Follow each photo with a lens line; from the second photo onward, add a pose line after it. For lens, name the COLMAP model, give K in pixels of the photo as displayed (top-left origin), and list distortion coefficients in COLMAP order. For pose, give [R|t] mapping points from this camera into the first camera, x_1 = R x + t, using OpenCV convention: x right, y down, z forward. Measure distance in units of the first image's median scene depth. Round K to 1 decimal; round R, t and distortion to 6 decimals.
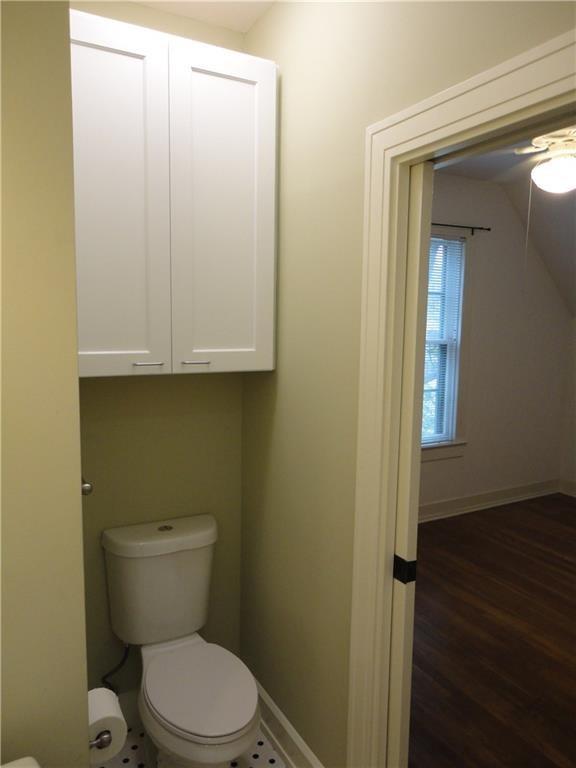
lens RADIAL K [[557.7, 0, 287.7], [0, 557.7, 386.9], [0, 0, 1]] dist [0.004478, -0.003212]
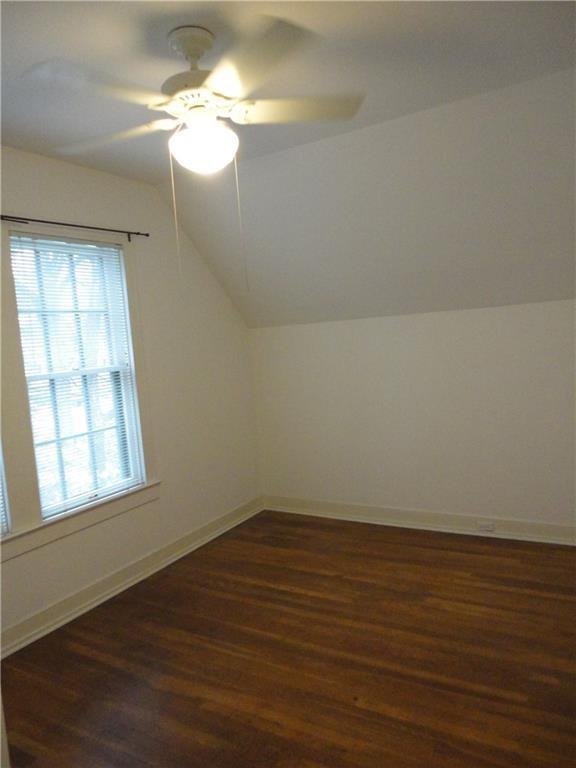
lens RADIAL K [[557.7, 0, 288.5], [0, 557.7, 384.2], [0, 0, 1]] dist [0.004478, -0.003212]
pose [[0.858960, -0.127214, 0.495988, 0.140188], [0.149361, 0.988770, -0.005060, -0.024128], [-0.489775, 0.078428, 0.868314, 0.247397]]
